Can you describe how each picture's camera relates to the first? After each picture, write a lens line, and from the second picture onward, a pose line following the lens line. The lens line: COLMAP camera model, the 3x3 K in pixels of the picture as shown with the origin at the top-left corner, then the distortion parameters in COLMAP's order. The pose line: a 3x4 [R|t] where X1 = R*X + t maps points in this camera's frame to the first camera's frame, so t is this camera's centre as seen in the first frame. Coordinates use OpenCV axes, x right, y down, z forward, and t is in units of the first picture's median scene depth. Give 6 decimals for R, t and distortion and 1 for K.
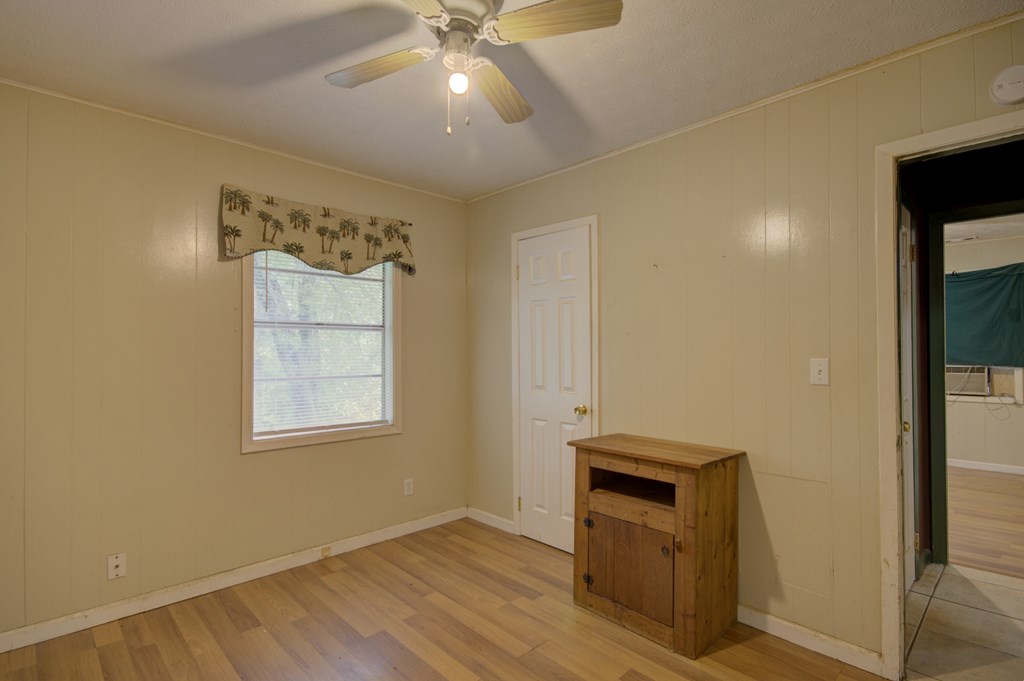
lens RADIAL K [[499.0, 0, 502.7], [0, 499.0, 343.3], [0, 0, 1]] dist [0.001985, -0.006473]
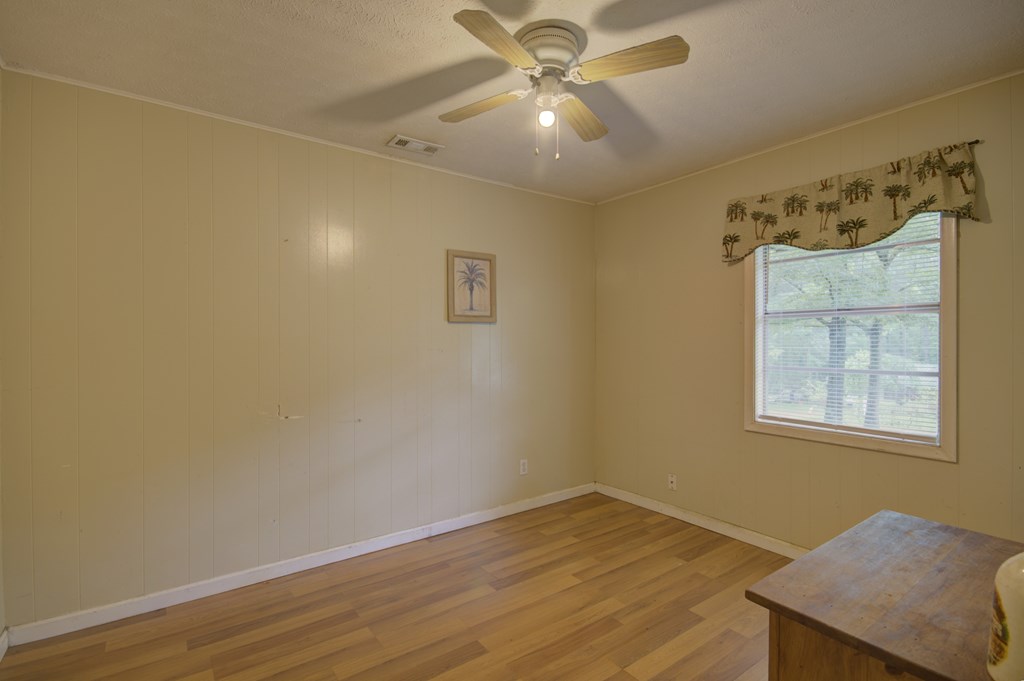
lens RADIAL K [[474.0, 0, 513.5], [0, 474.0, 345.0], [0, 0, 1]] dist [0.000374, -0.000998]
pose [[-0.130815, 0.004714, -0.991396, 0.615199], [0.015288, 0.999879, 0.002737, 0.014707], [0.991289, -0.014799, -0.130871, 0.608991]]
